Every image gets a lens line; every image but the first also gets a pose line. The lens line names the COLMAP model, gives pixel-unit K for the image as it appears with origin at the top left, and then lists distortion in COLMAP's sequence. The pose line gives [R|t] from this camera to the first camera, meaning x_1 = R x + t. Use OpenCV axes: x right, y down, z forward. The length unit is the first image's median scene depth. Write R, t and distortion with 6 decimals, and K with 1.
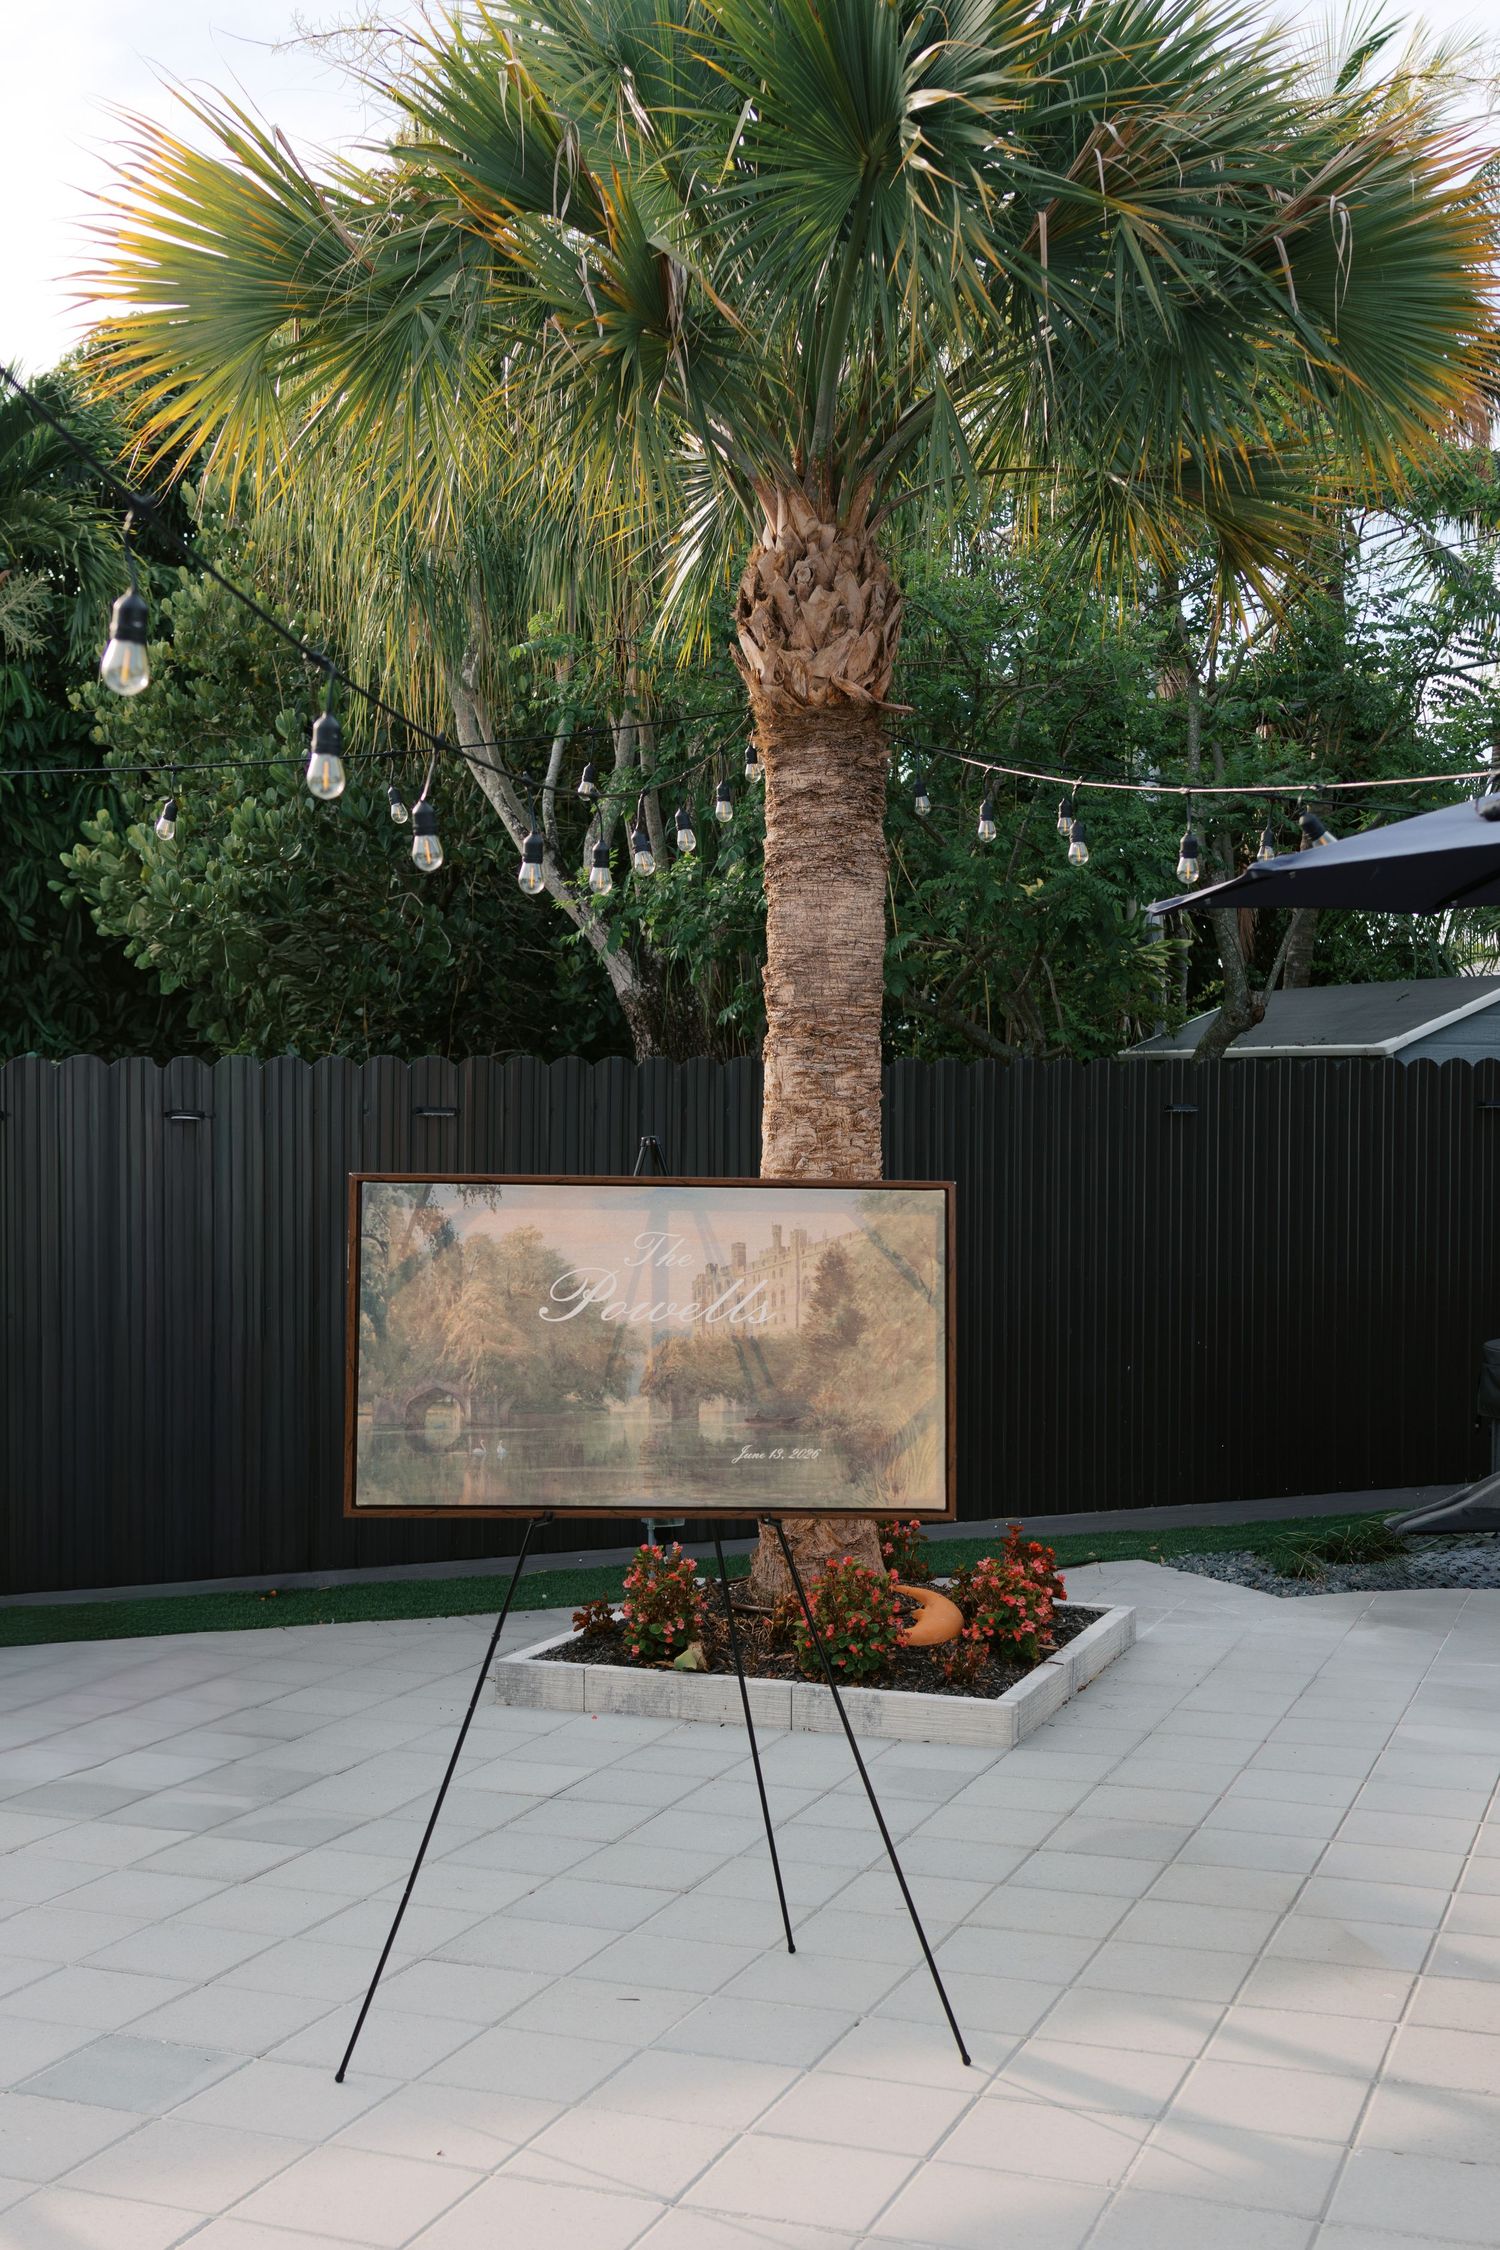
lens RADIAL K [[2521.4, 0, 735.0], [0, 2521.4, 1130.3], [0, 0, 1]] dist [-0.015409, 0.031285]
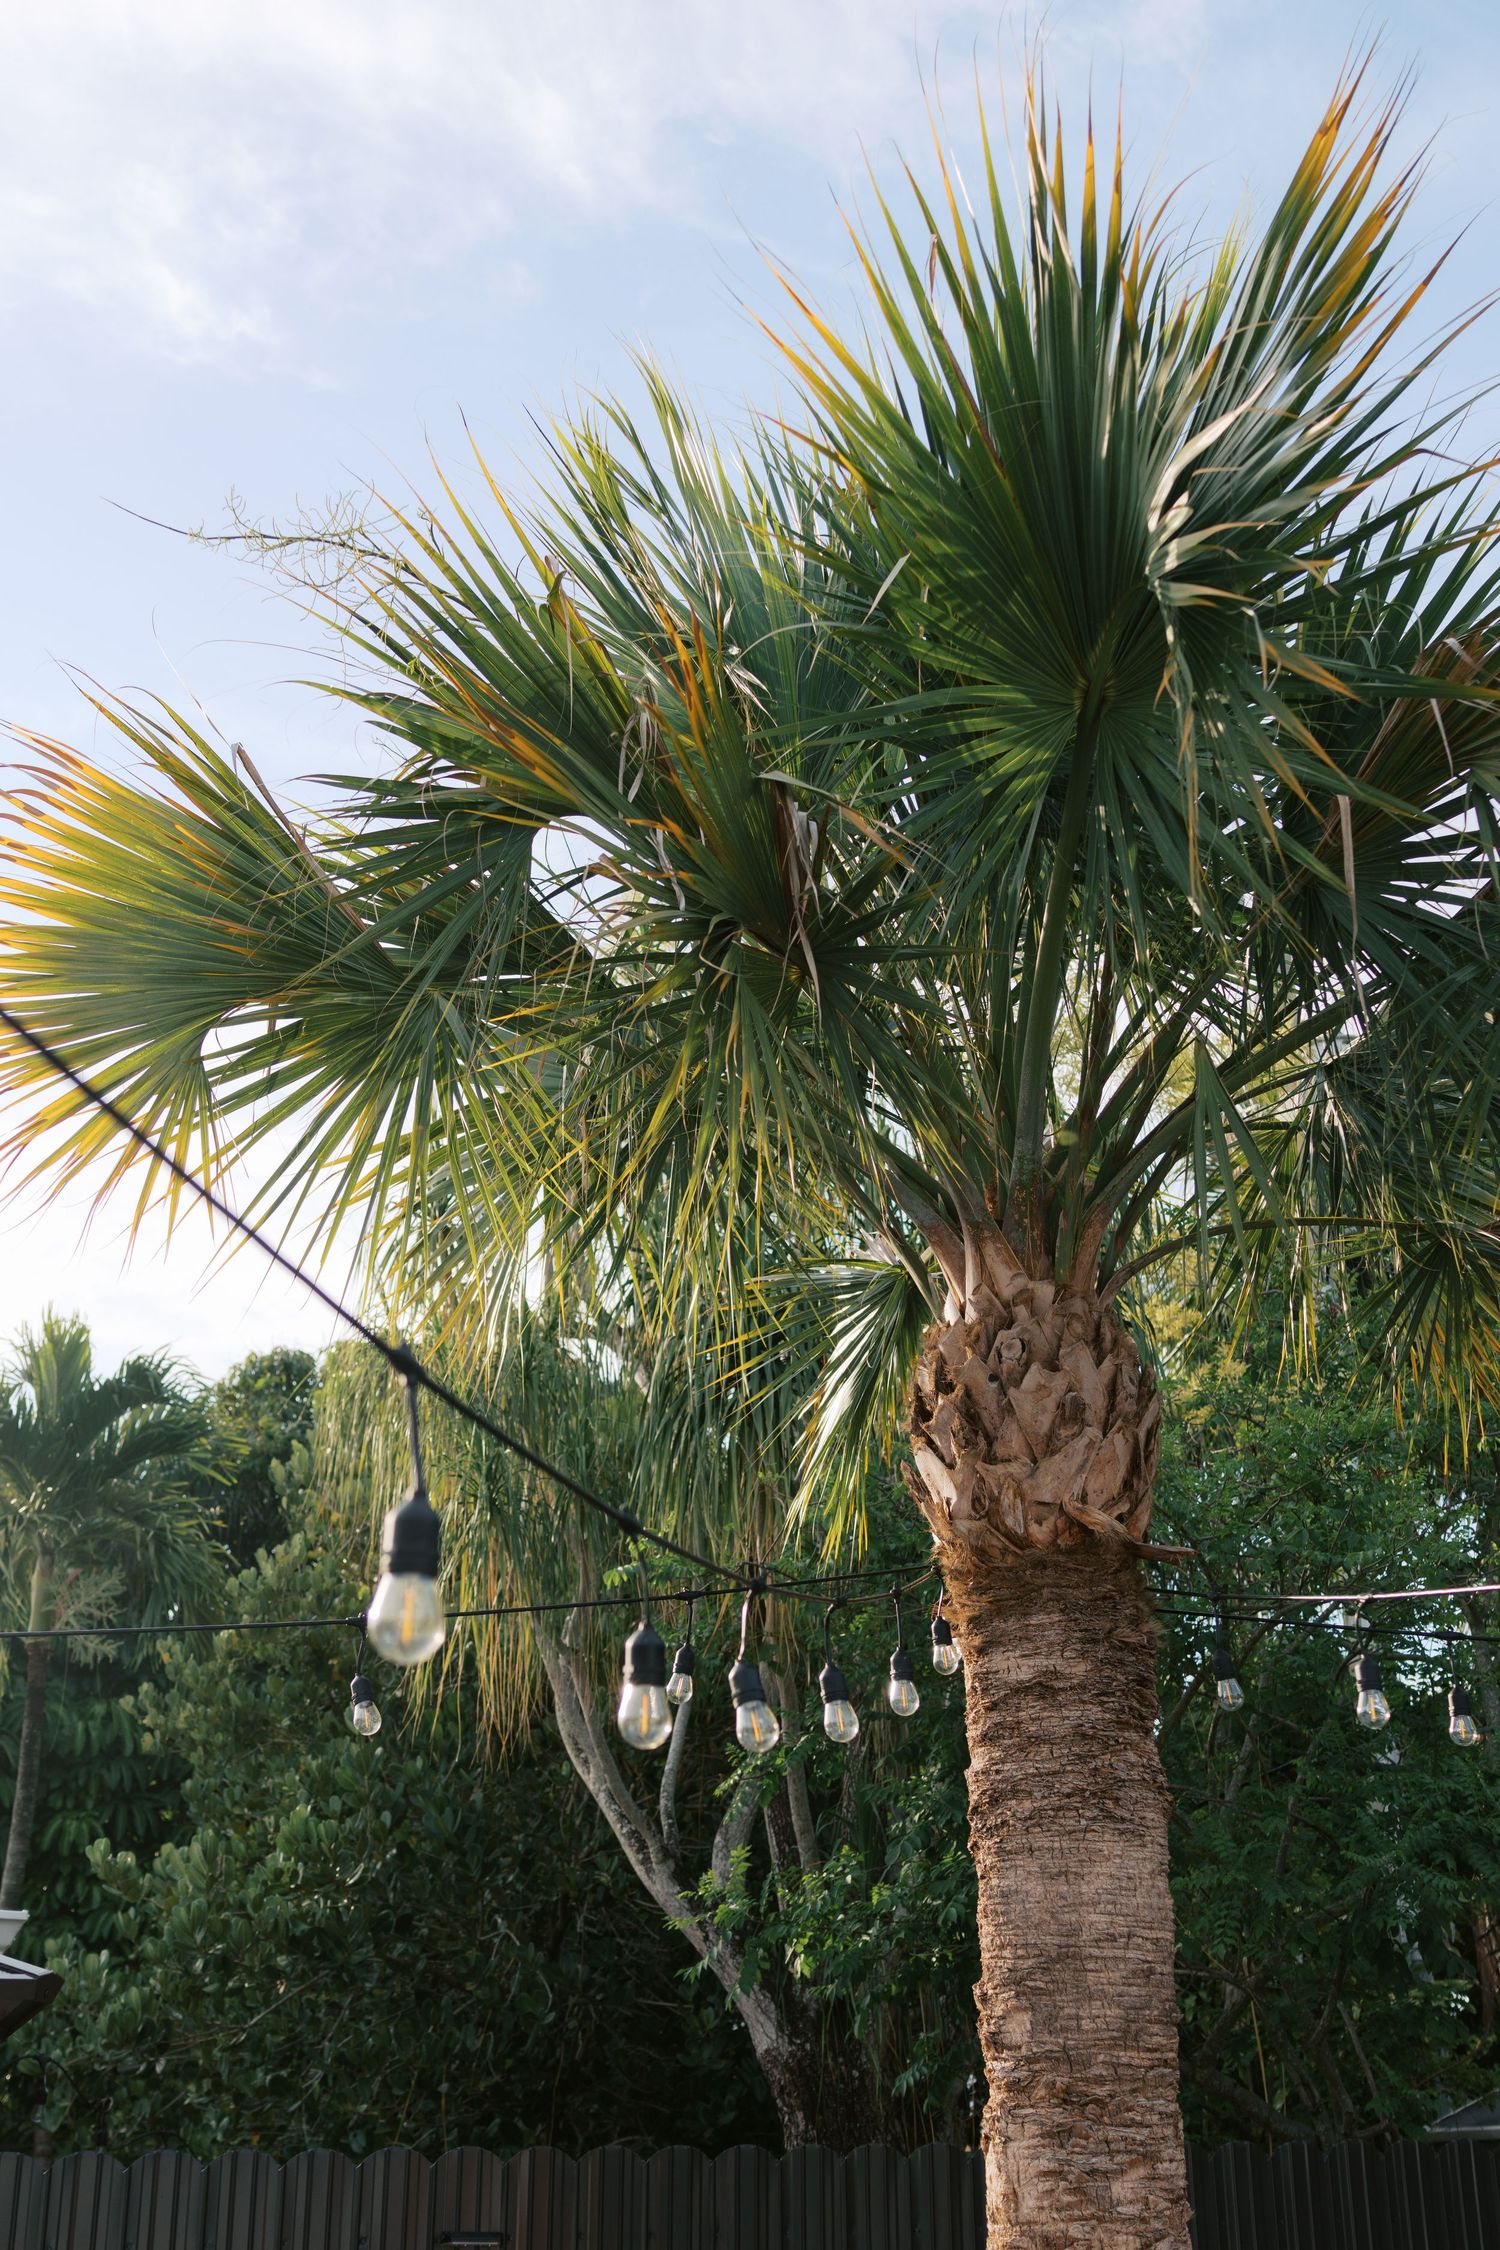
lens RADIAL K [[2521.4, 0, 735.0], [0, 2521.4, 1130.3], [0, 0, 1]] dist [-0.015409, 0.031285]
pose [[0.997986, -0.034265, -0.053379, -0.007188], [0.010063, 0.916407, -0.400120, -0.011456], [0.062627, 0.398777, 0.914907, 0.368487]]
